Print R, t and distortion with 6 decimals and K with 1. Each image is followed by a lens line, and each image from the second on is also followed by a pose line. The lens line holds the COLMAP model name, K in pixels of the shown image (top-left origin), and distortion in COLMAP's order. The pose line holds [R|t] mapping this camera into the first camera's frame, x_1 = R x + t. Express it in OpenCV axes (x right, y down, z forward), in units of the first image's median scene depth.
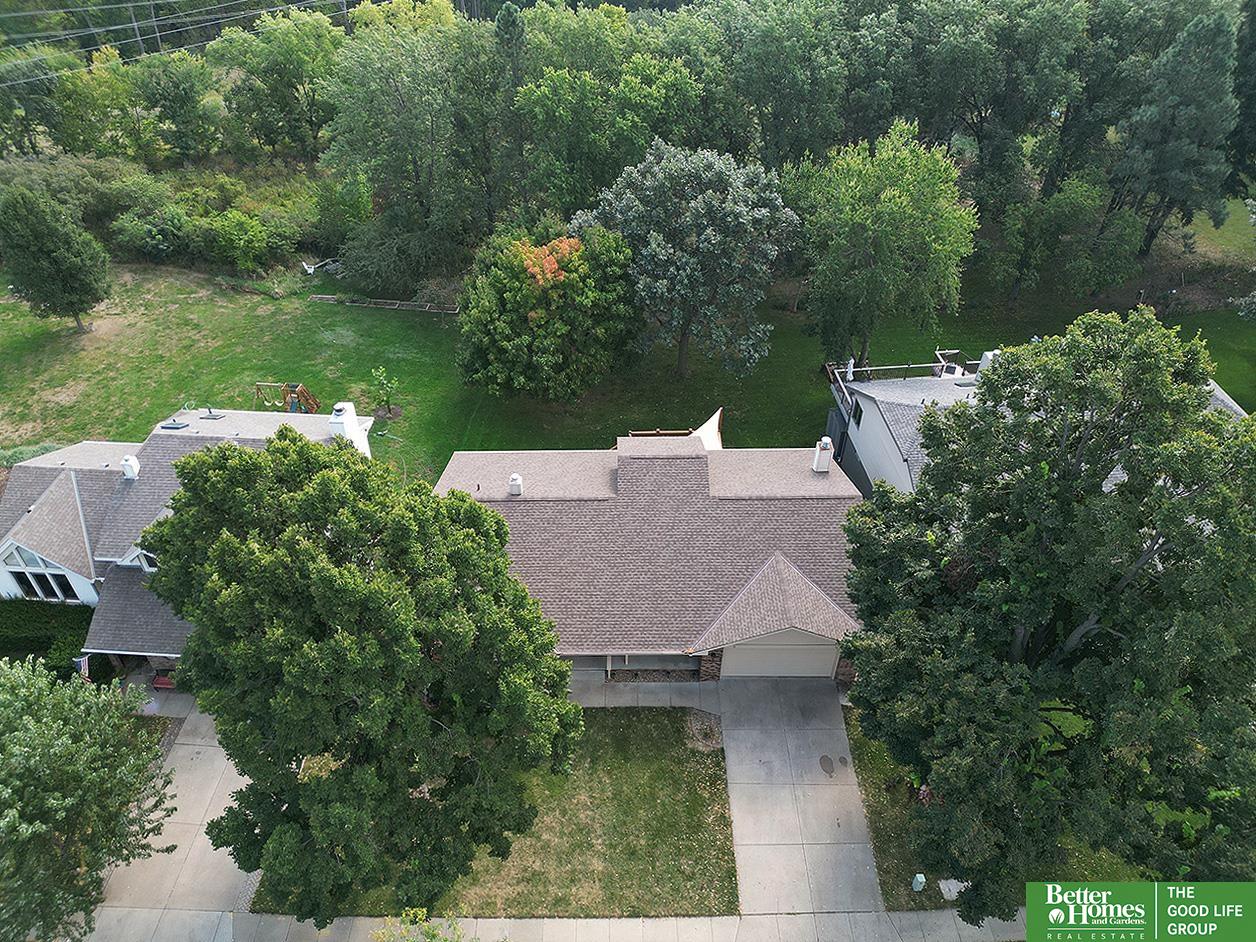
lens RADIAL K [[878.9, 0, 621.5], [0, 878.9, 472.8], [0, 0, 1]] dist [0.075374, -0.068656]
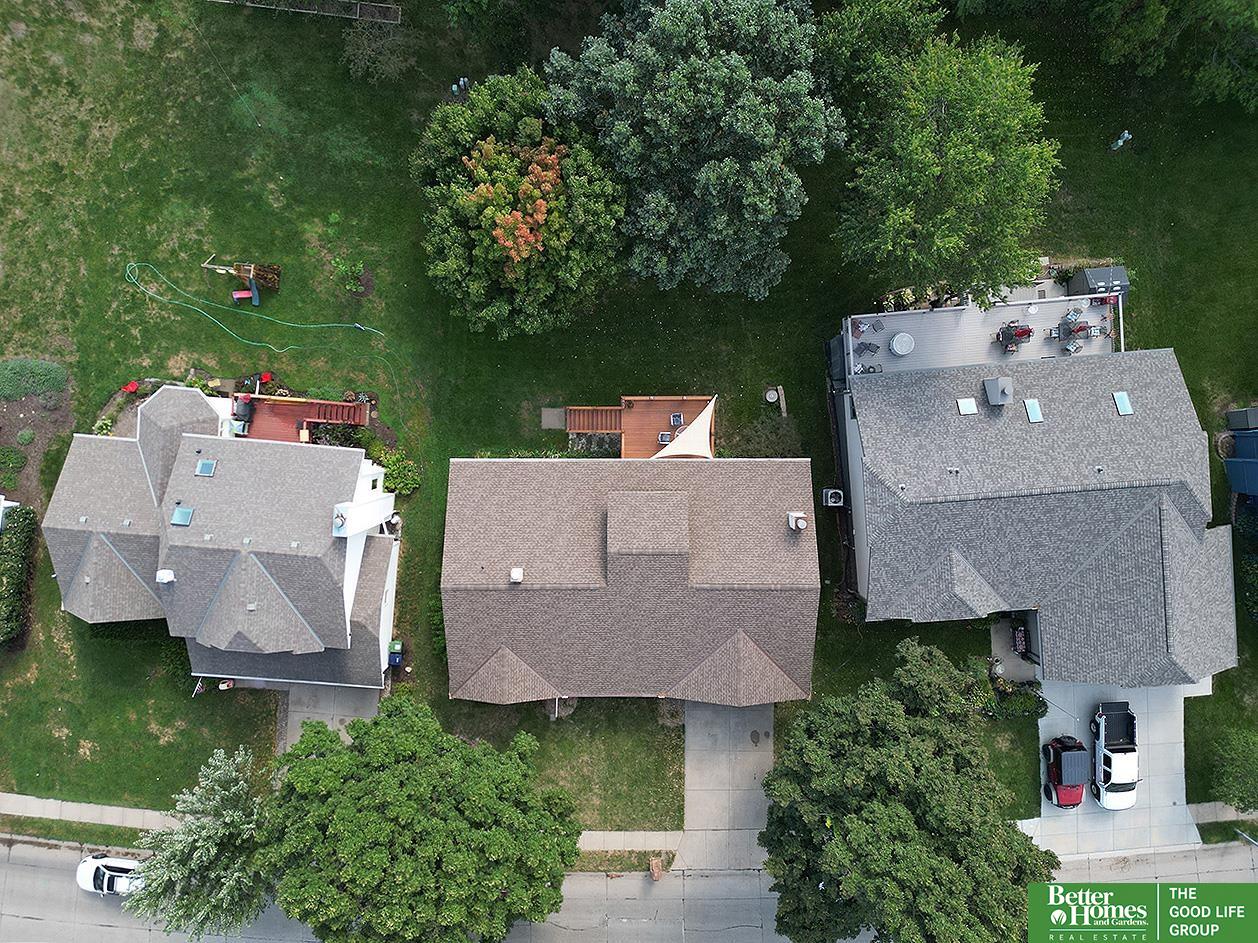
lens RADIAL K [[896.7, 0, 626.5], [0, 896.7, 469.2], [0, 0, 1]] dist [0.072272, -0.061812]
pose [[0.999983, 0.005864, 0.000595, 0.020731], [-0.004117, 0.622712, 0.782440, -1.092971], [0.004217, -0.782429, 0.622726, 0.436148]]
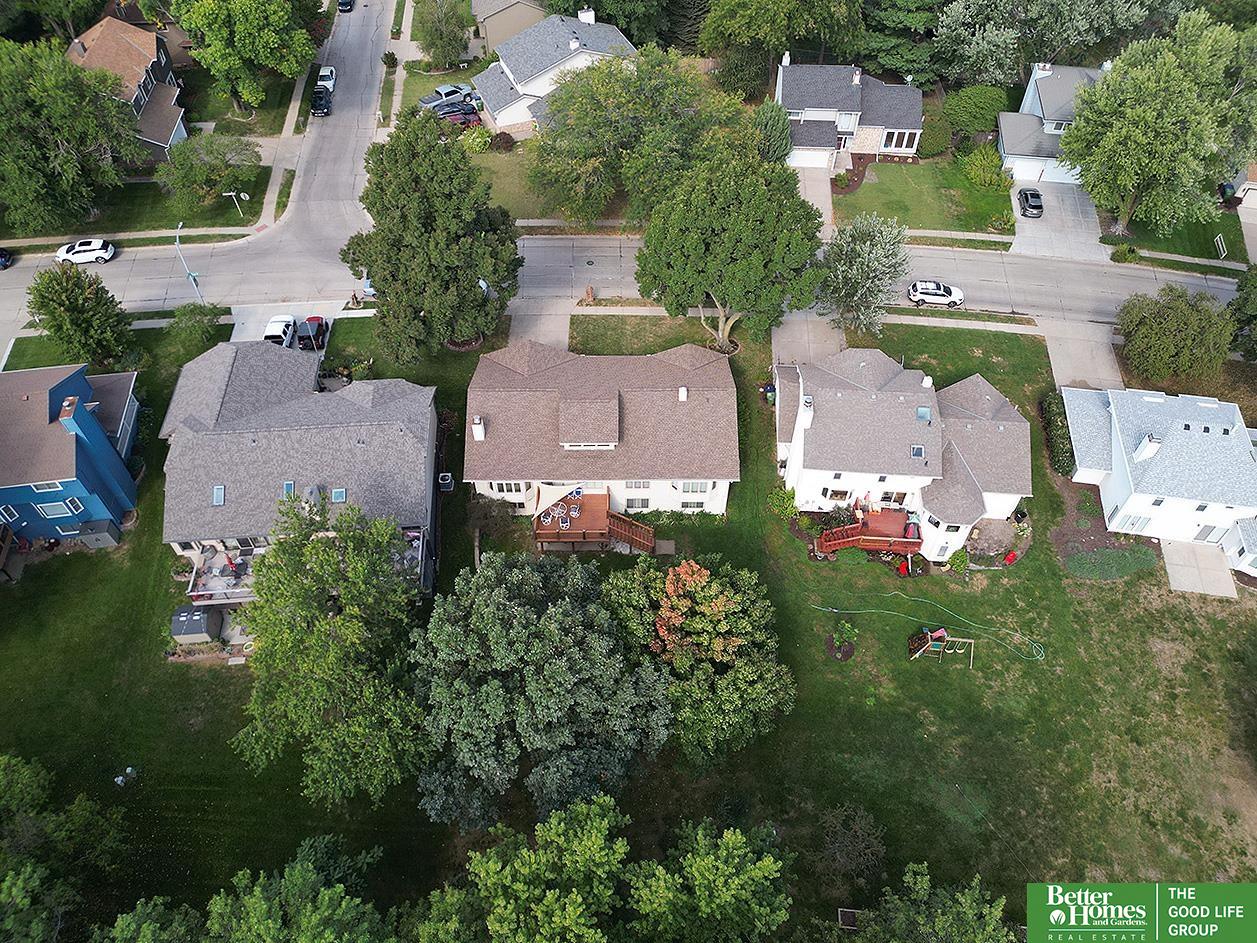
lens RADIAL K [[896.0, 0, 626.0], [0, 896.0, 469.2], [0, 0, 1]] dist [0.072272, -0.061812]
pose [[-0.999995, 0.000692, 0.002993, -0.027194], [0.002979, -0.020207, 0.999791, -1.808349], [0.000753, 0.999796, 0.020205, 1.242241]]
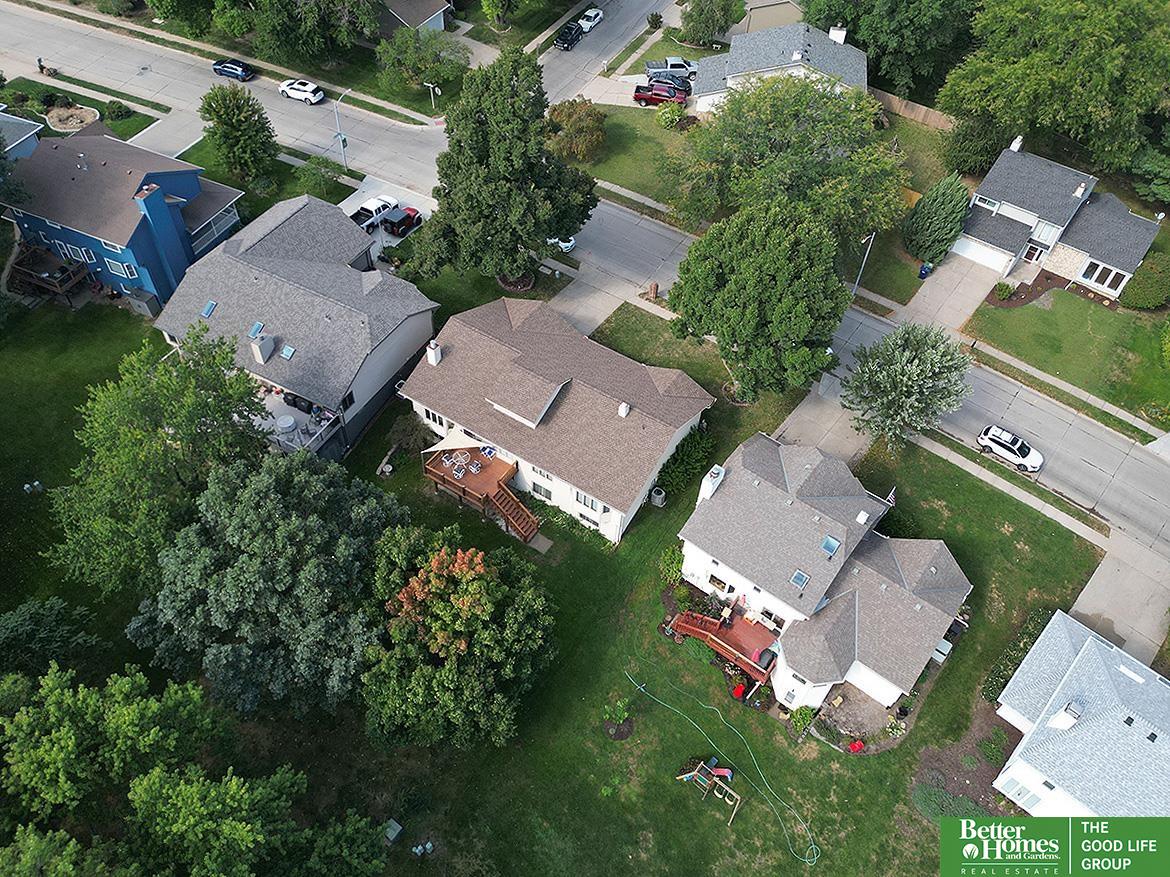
lens RADIAL K [[892.3, 0, 585.0], [0, 892.3, 438.5], [0, 0, 1]] dist [0.088423, -0.095371]
pose [[-0.836180, -0.439401, 0.328223, -0.671315], [0.330944, 0.072989, 0.940823, -1.639619], [-0.437355, 0.895321, 0.084385, 1.061848]]
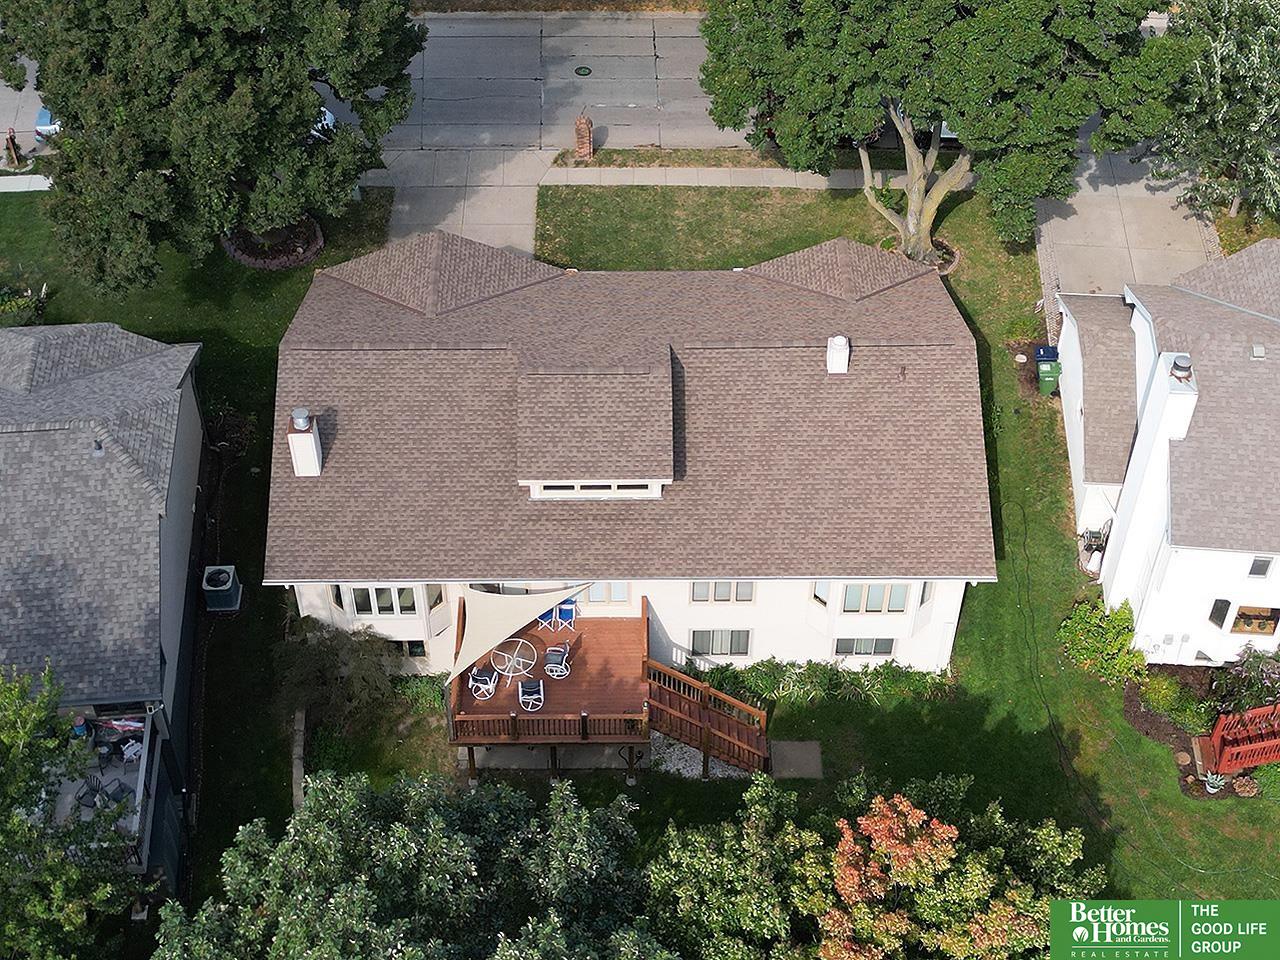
lens RADIAL K [[1793.2, 0, 594.2], [0, 1793.2, 475.6], [0, 0, 1]] dist [0.075026, -0.038360]
pose [[-0.999809, 0.004434, 0.019015, 0.026307], [0.019209, 0.048834, 0.998622, -1.379992], [0.003499, 0.998797, -0.048910, 1.287417]]
